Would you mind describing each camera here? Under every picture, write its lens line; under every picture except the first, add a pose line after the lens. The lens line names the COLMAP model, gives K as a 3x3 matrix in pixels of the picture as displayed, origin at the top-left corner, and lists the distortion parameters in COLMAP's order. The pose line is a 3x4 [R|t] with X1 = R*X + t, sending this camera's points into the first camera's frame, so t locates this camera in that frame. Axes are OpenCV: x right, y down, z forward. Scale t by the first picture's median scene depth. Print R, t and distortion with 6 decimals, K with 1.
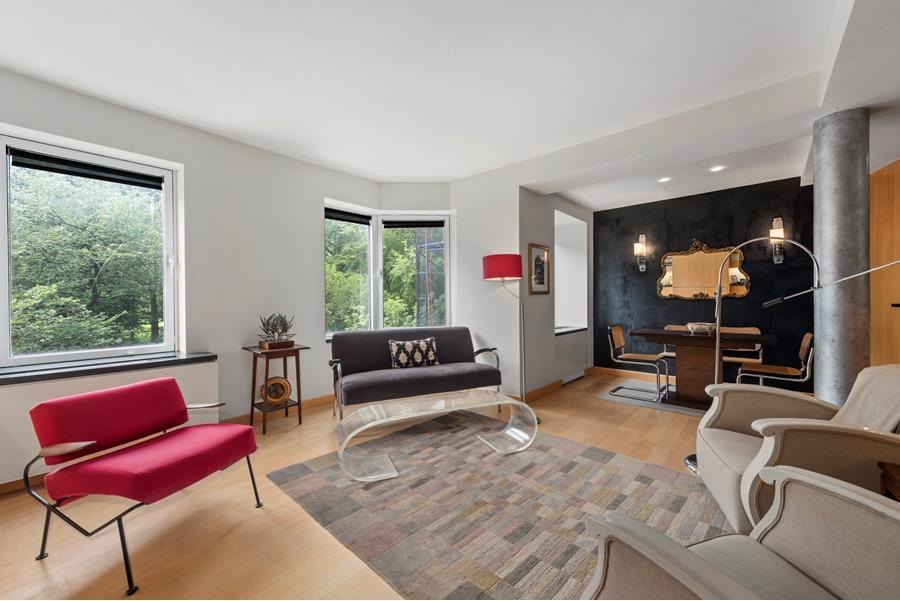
lens RADIAL K [[347.5, 0, 450.0], [0, 347.5, 300.5], [0, 0, 1]] dist [0.002235, -0.000161]
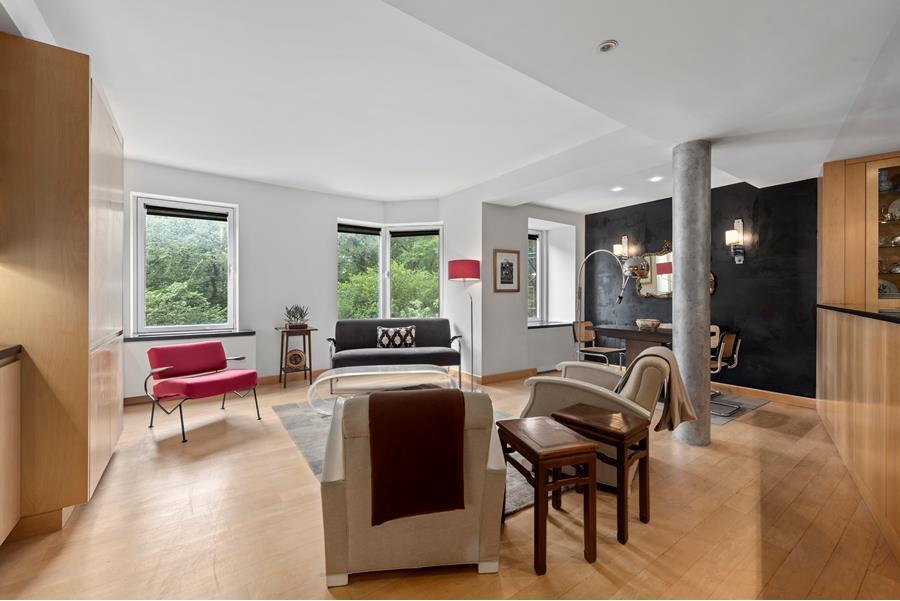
lens RADIAL K [[356.8, 0, 448.0], [0, 356.8, 296.5], [0, 0, 1]] dist [-0.000159, 0.000090]
pose [[0.974964, 0.009076, -0.222179, 0.372679], [-0.009435, 0.999955, -0.000553, -0.000483], [0.222164, 0.002635, 0.975006, -0.242569]]
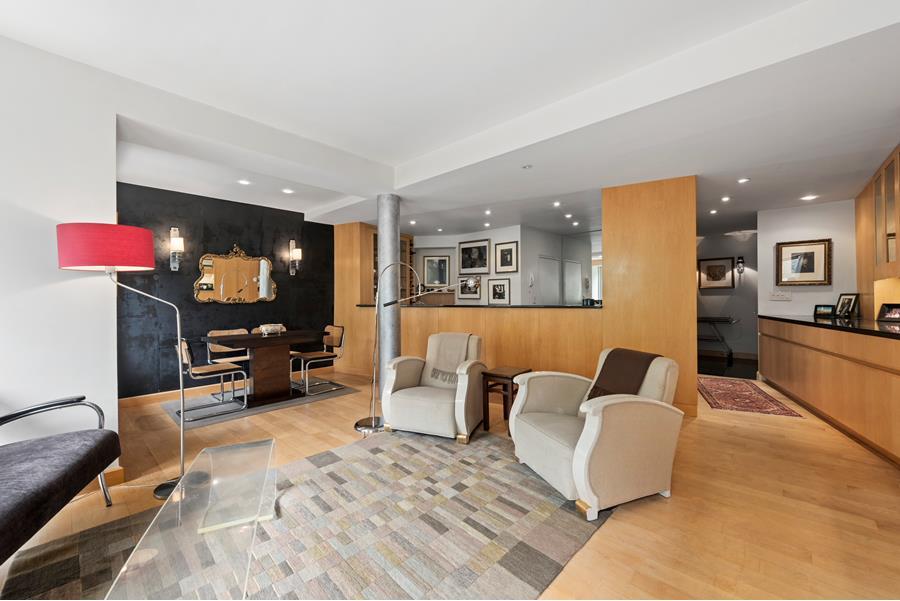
lens RADIAL K [[356.8, 0, 448.0], [0, 356.8, 296.5], [0, 0, 1]] dist [-0.000159, 0.000090]
pose [[0.028160, 0.010848, 0.999545, -0.409309], [0.012556, 0.999858, -0.011205, -0.004252], [-0.999525, 0.012866, 0.028020, 0.423528]]
